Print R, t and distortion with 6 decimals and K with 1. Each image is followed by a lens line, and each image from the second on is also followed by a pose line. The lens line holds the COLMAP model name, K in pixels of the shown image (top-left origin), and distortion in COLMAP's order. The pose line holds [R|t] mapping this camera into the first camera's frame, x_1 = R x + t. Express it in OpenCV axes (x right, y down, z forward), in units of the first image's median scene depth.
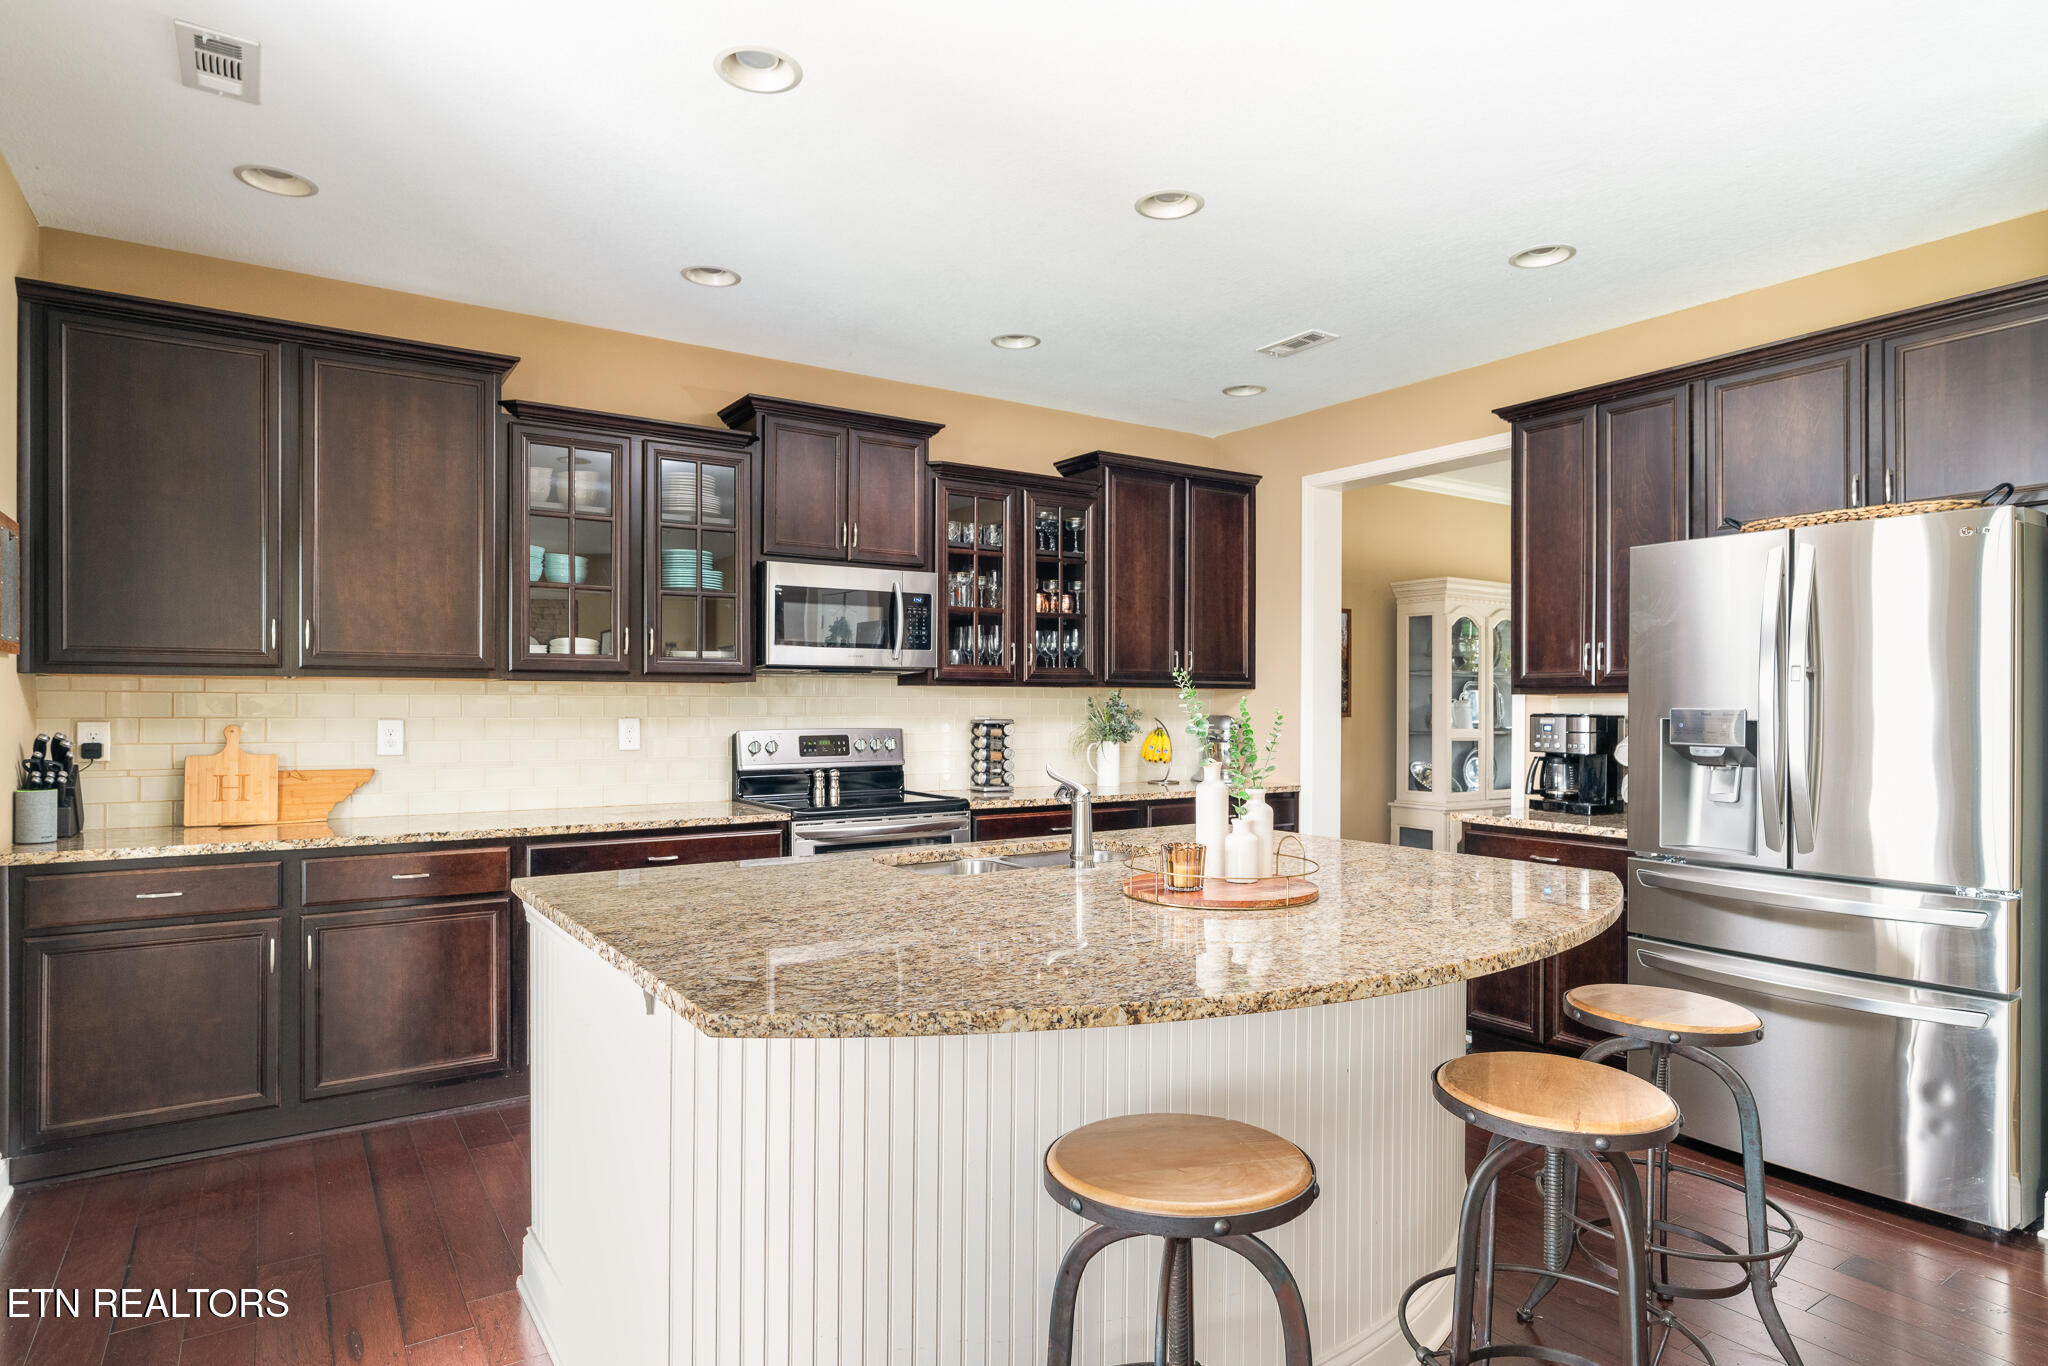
lens RADIAL K [[1165.2, 0, 1022.0], [0, 1165.2, 704.7], [0, 0, 1]] dist [0.023075, 0.002138]
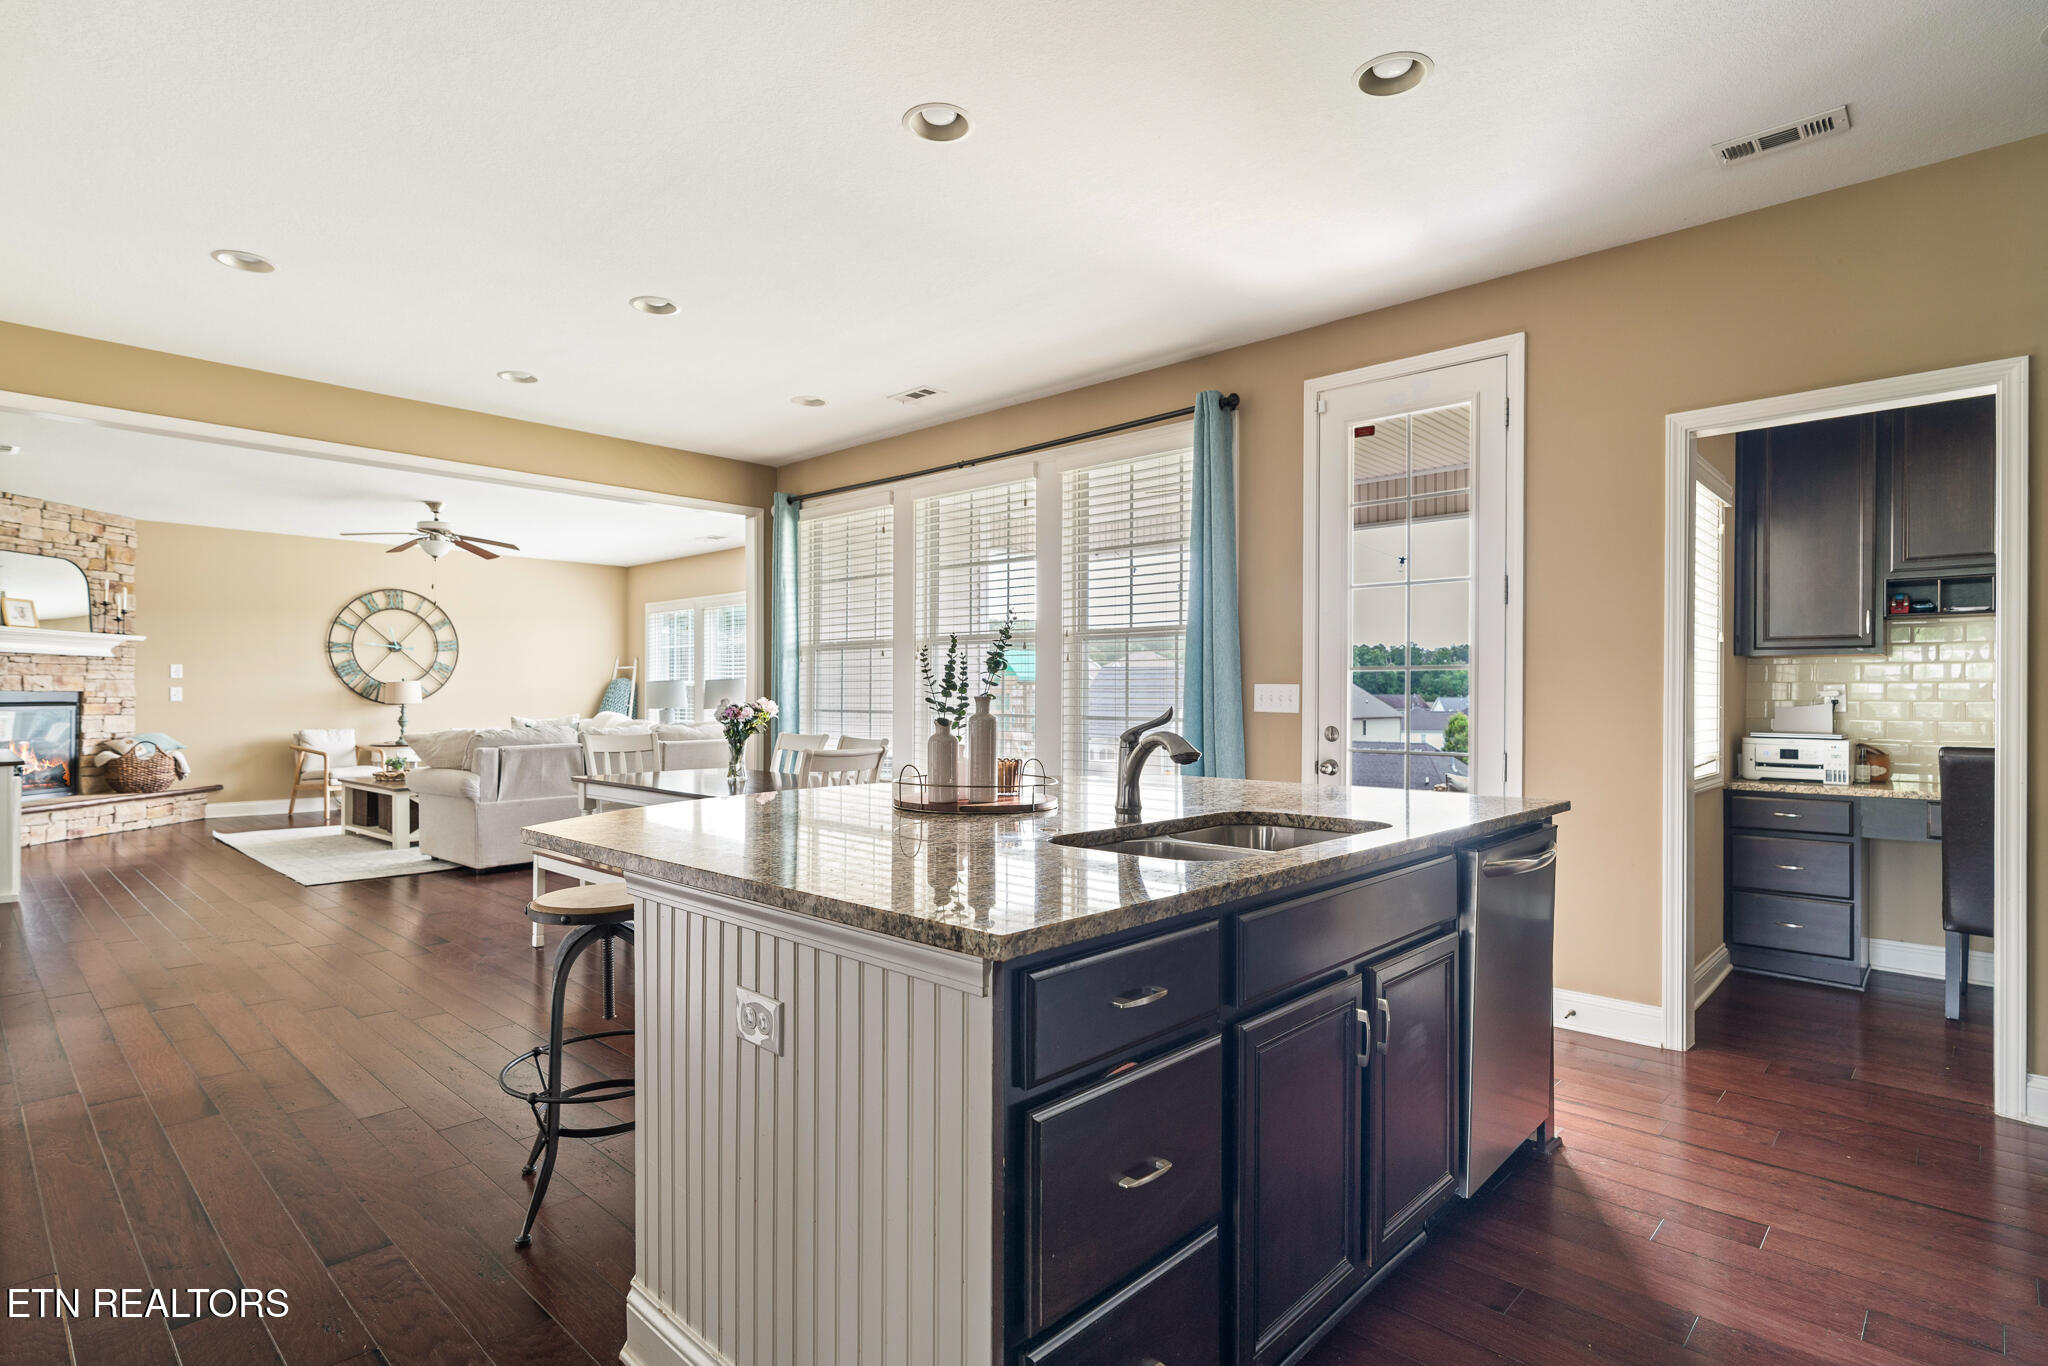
lens RADIAL K [[1036.9, 0, 1030.2], [0, 1036.9, 685.9], [0, 0, 1]] dist [-0.001522, -0.000584]
pose [[-0.976616, -0.007036, -0.214877, 0.170730], [-0.004488, 0.999914, -0.012342, 0.025677], [0.214945, -0.011089, -0.976563, 1.039000]]
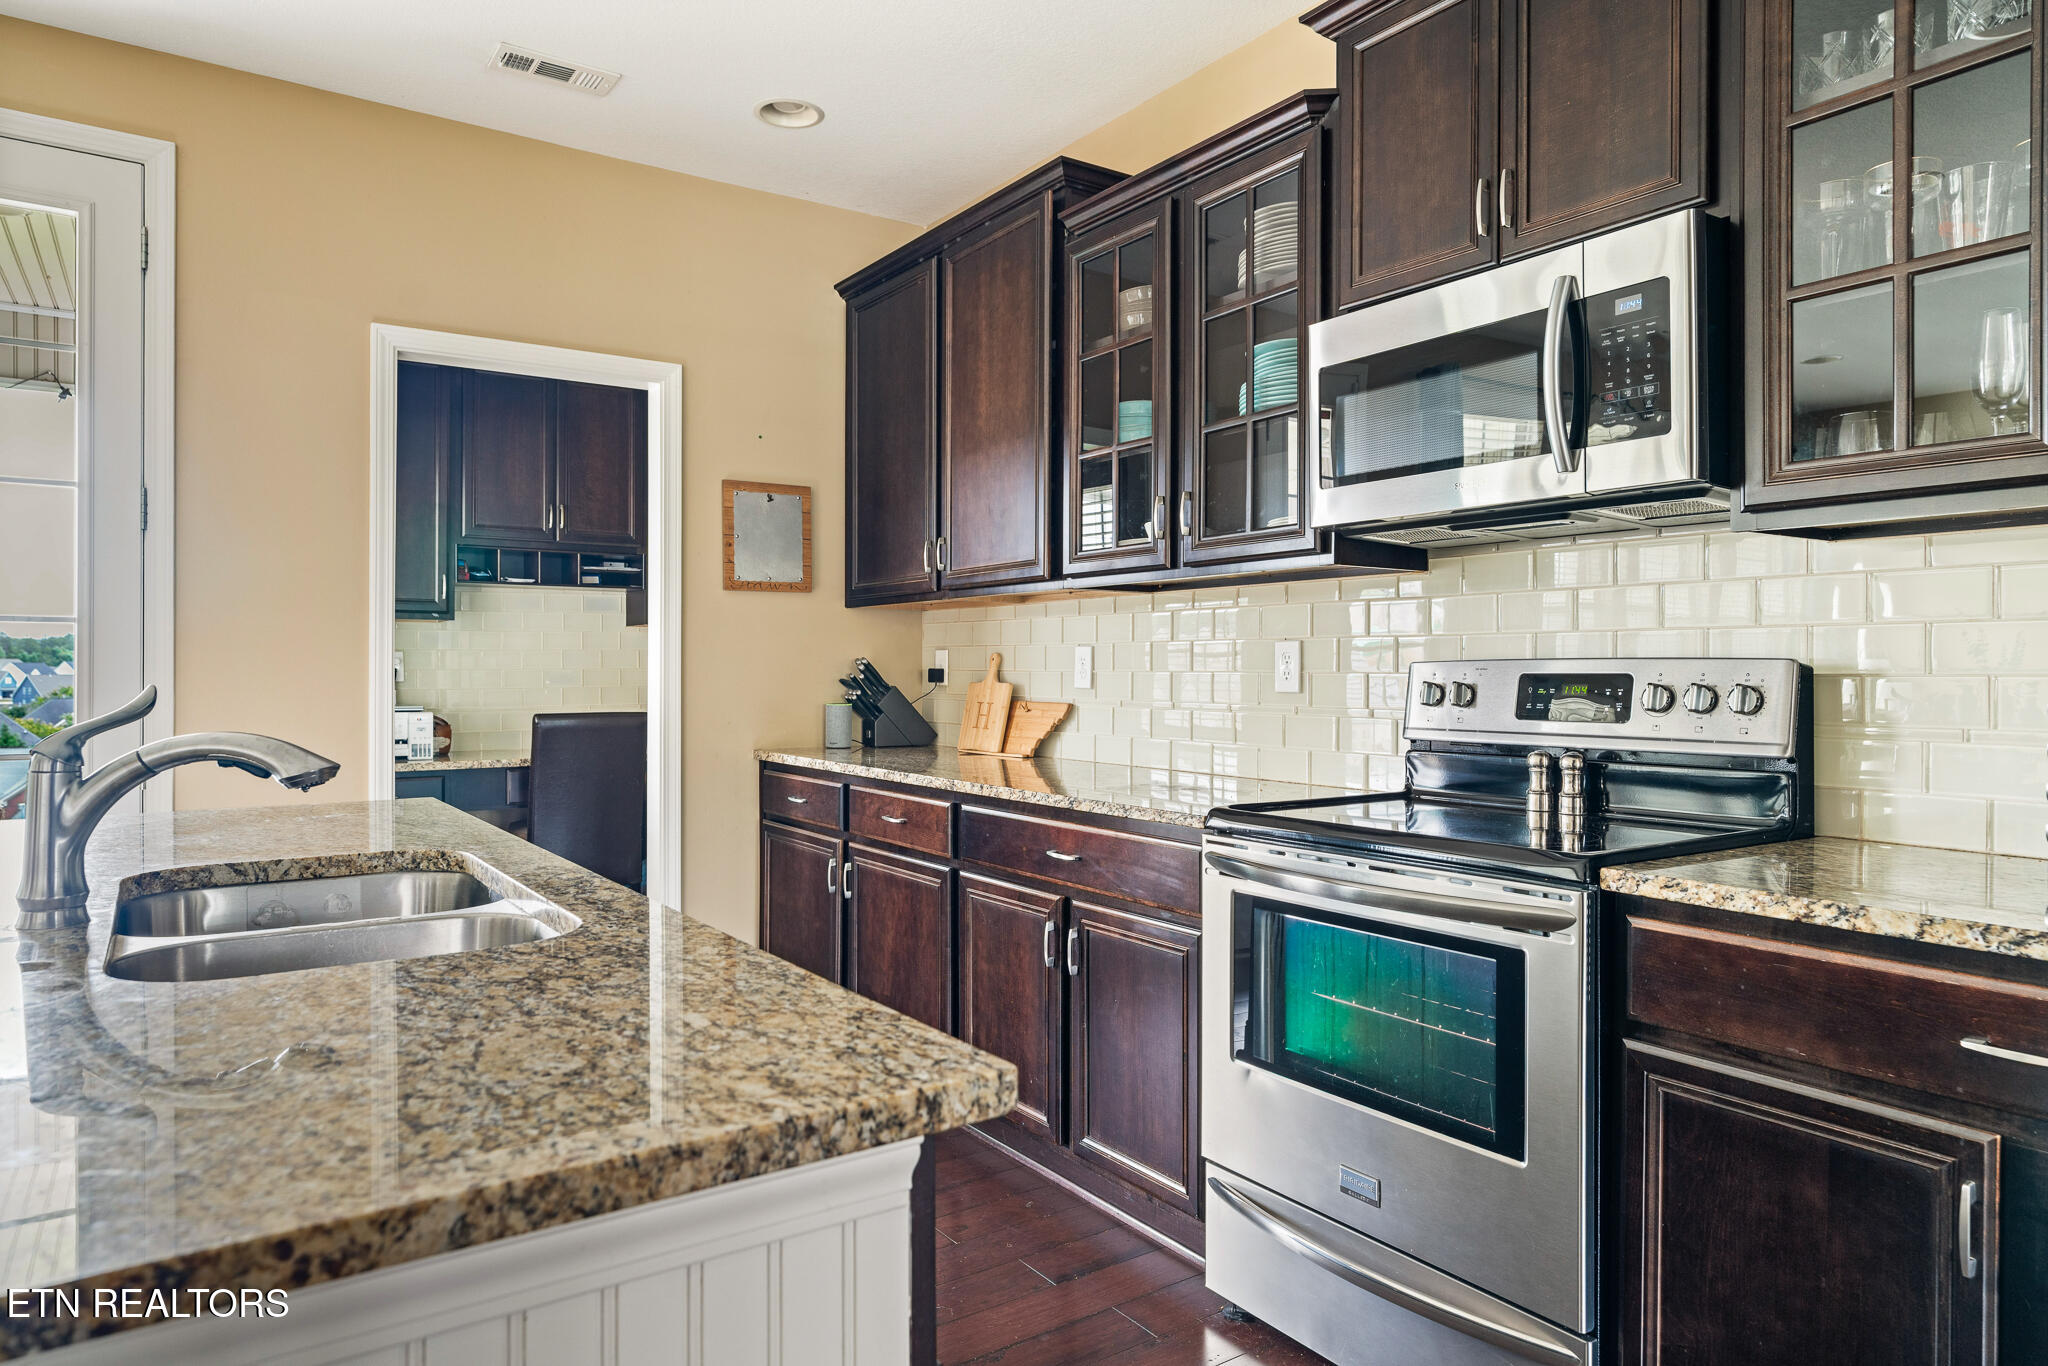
lens RADIAL K [[1239.8, 0, 1031.3], [0, 1239.8, 677.7], [0, 0, 1]] dist [-0.008521, 0.000307]
pose [[0.010222, 0.006380, -0.999927, 0.297765], [-0.000079, 0.999980, 0.006380, 0.025174], [0.999948, 0.000014, 0.010223, 0.802716]]
